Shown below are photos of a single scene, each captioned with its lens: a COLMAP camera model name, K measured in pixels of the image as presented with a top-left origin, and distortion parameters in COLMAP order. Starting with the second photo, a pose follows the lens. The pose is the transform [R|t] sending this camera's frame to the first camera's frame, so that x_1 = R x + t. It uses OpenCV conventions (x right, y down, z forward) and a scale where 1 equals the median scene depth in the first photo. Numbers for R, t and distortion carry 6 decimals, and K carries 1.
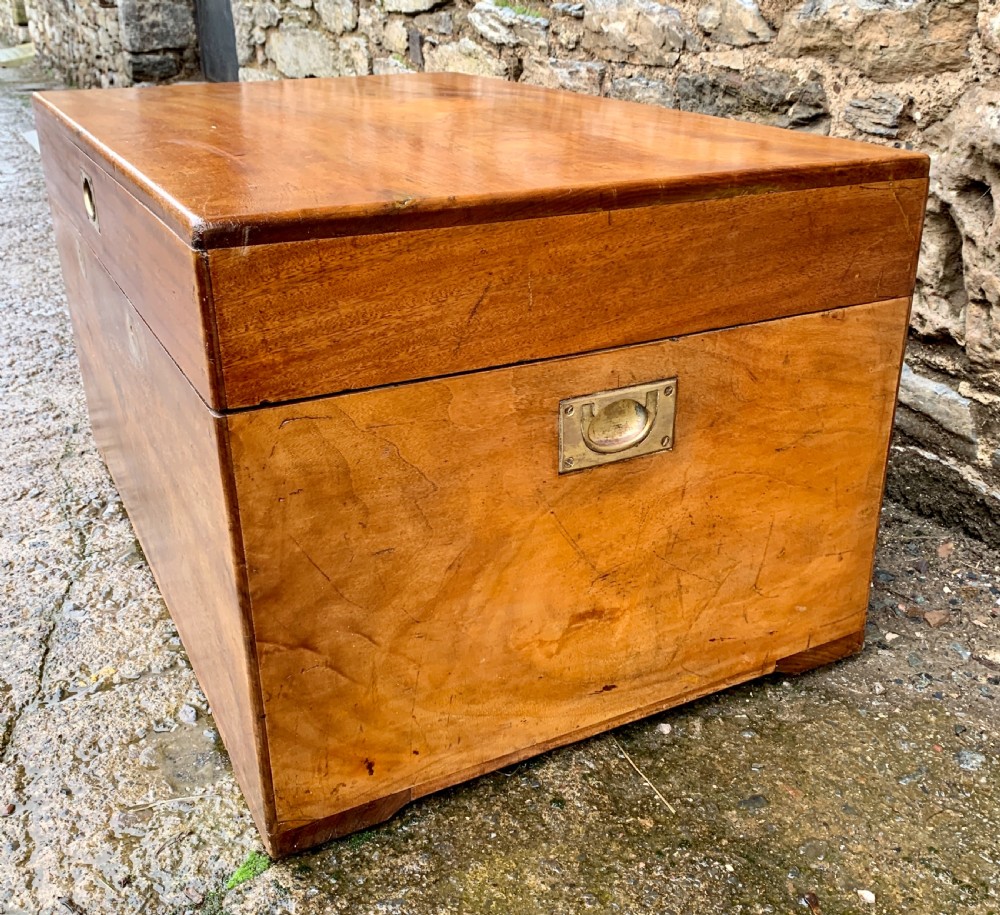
lens RADIAL K [[1091.8, 0, 525.2], [0, 1091.8, 469.6], [0, 0, 1]] dist [0.007417, 0.000000]
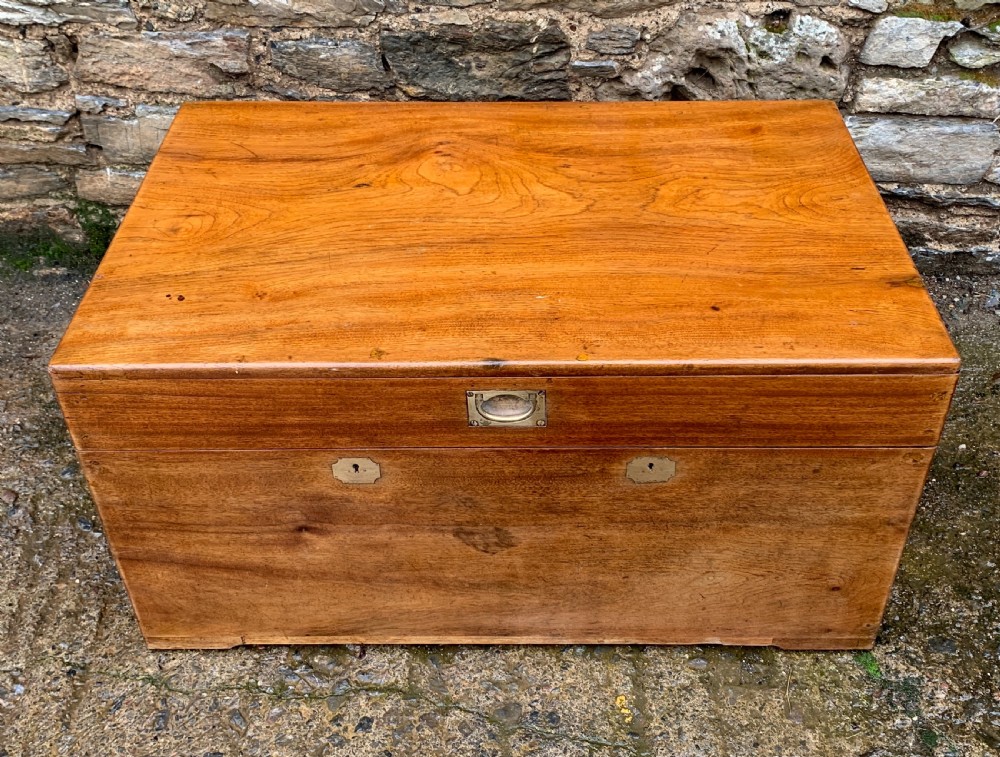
lens RADIAL K [[1102.0, 0, 520.8], [0, 1102.0, 343.8], [0, 0, 1]] dist [0.019464, 0.000000]
pose [[0.469056, -0.555018, 0.686980, -0.892402], [0.367311, 0.829988, 0.419764, -0.609563], [-0.803162, 0.055443, 0.593176, 0.250075]]
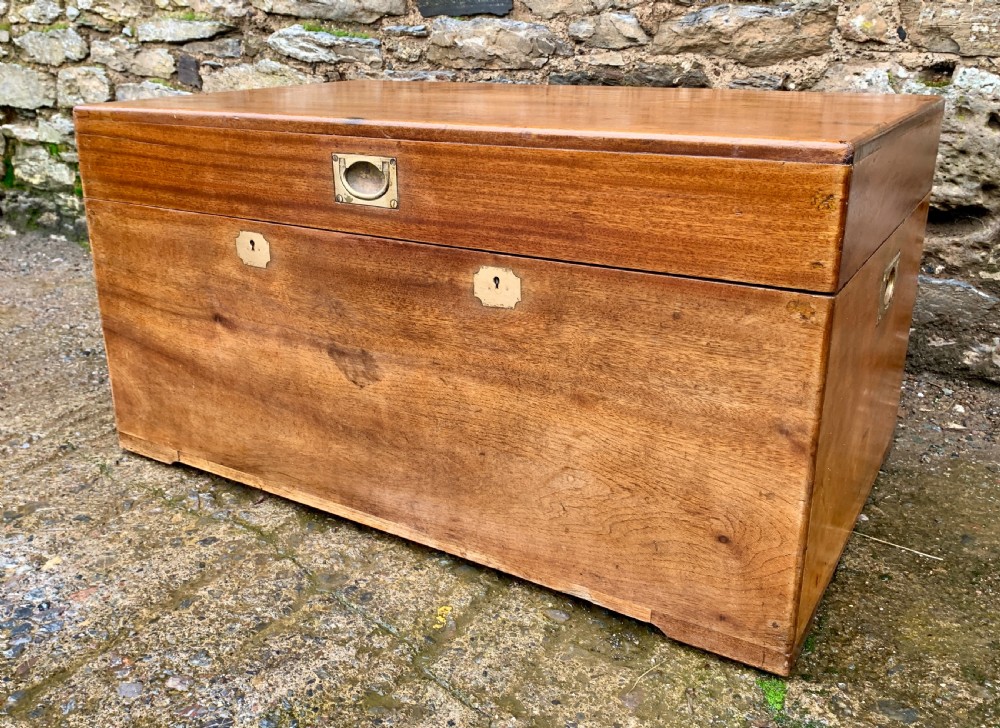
lens RADIAL K [[923.6, 0, 460.6], [0, 923.6, 340.4], [0, 0, 1]] dist [0.014593, 0.000000]
pose [[0.869213, -0.165042, 0.466079, -0.609483], [0.210949, 0.976334, -0.047680, -0.021425], [-0.447180, 0.139763, 0.883457, 0.130477]]
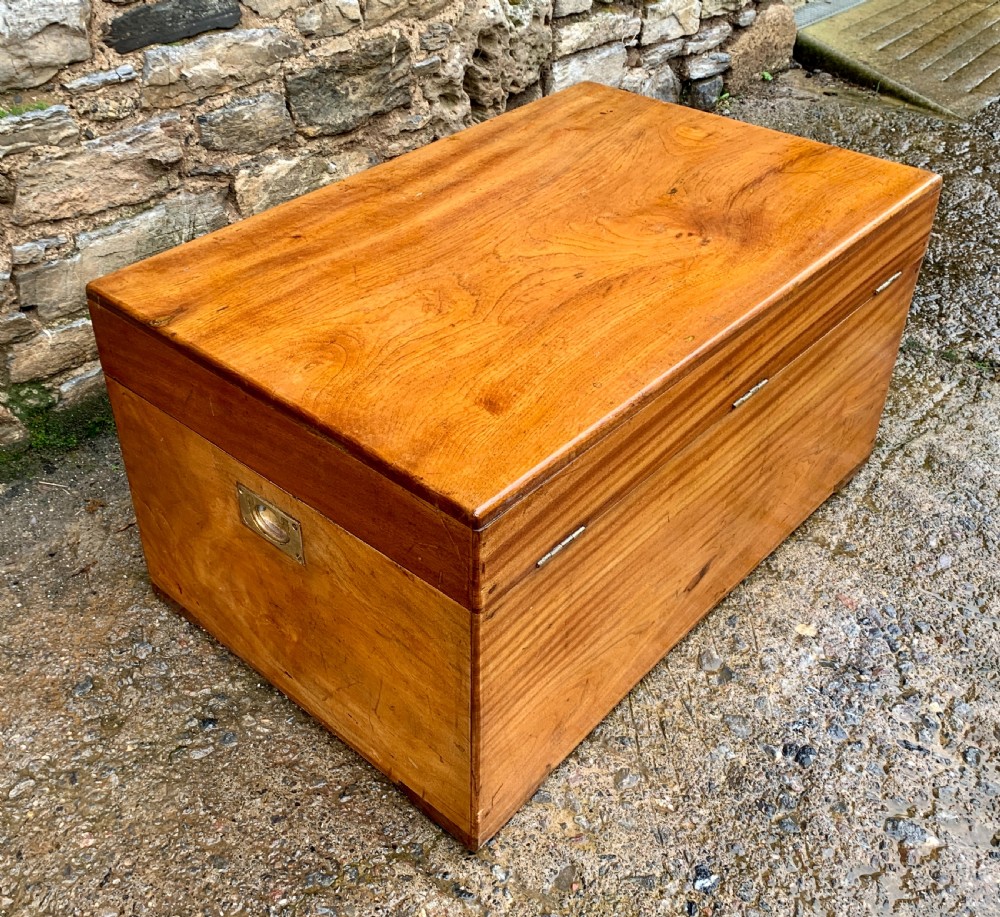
lens RADIAL K [[1091.8, 0, 458.4], [0, 1091.8, 434.9], [0, 0, 1]] dist [0.007417, 0.000000]
pose [[-0.378636, -0.536305, 0.754329, -1.174648], [0.382108, 0.651734, 0.655162, -0.939523], [-0.842988, 0.536302, -0.041843, 1.280899]]
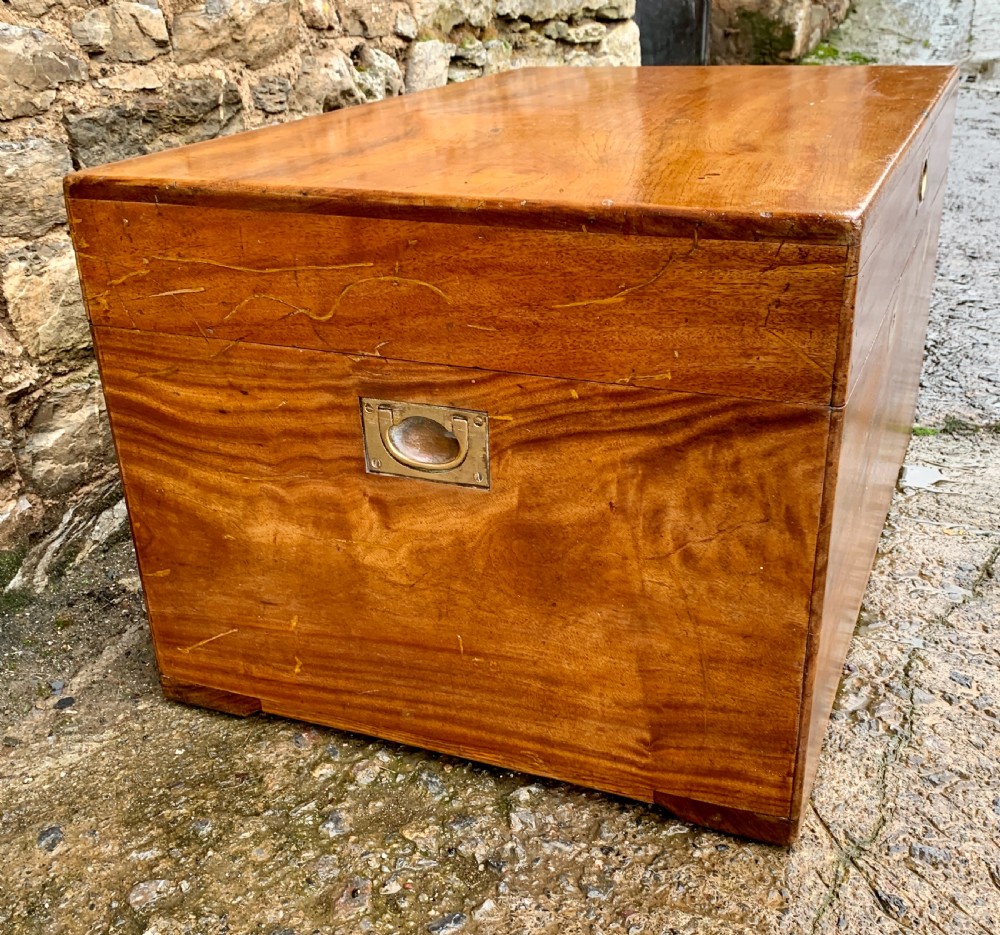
lens RADIAL K [[1135.7, 0, 530.3], [0, 1135.7, 532.7], [0, 0, 1]] dist [0.011524, 0.000000]
pose [[-0.647272, -0.325150, 0.689432, -0.781934], [0.339594, 0.686736, 0.642706, -0.647098], [-0.682433, 0.650132, -0.334086, 1.426677]]
